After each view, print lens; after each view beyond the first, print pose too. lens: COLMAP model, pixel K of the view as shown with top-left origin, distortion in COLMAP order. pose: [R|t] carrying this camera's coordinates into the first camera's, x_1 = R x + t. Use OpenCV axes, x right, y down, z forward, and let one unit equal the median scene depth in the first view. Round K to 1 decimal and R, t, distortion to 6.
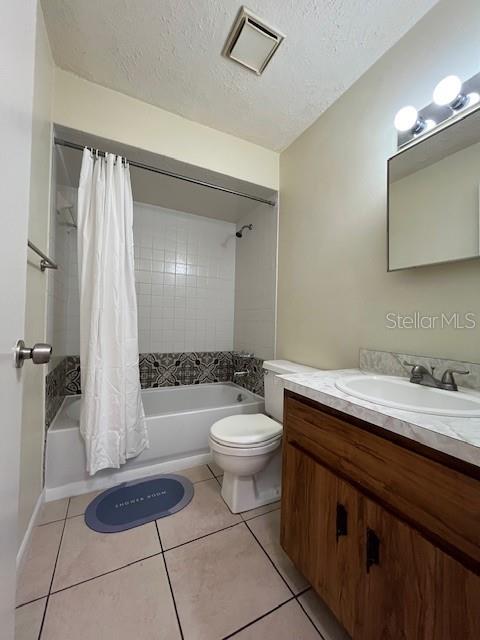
lens RADIAL K [[257.6, 0, 240.7], [0, 257.6, 318.3], [0, 0, 1]] dist [0.001448, 0.000375]
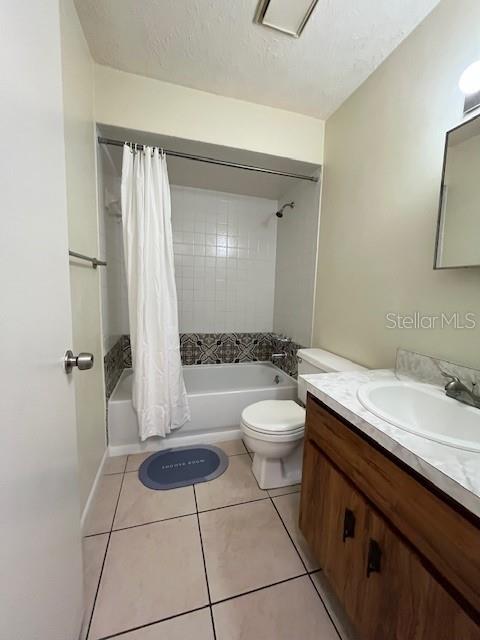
lens RADIAL K [[256.6, 0, 240.0], [0, 256.6, 320.0], [0, 0, 1]] dist [0.001808, -0.000187]
pose [[0.982229, 0.026187, -0.185851, 0.065128], [-0.004104, 0.992979, 0.118221, -0.083794], [0.187642, -0.115357, 0.975440, -0.003032]]
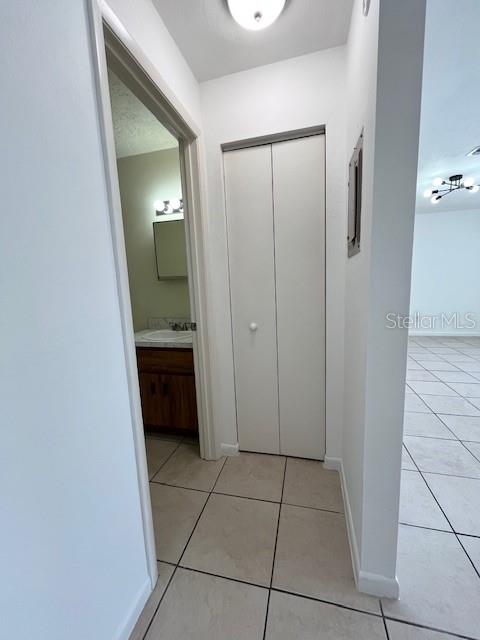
lens RADIAL K [[256.6, 0, 240.0], [0, 256.6, 320.0], [0, 0, 1]] dist [0.001808, -0.000187]
pose [[0.669125, -0.152036, 0.727431, -0.395472], [0.045741, 0.985419, 0.163882, -0.129472], [-0.741740, -0.076384, 0.666323, -0.647289]]
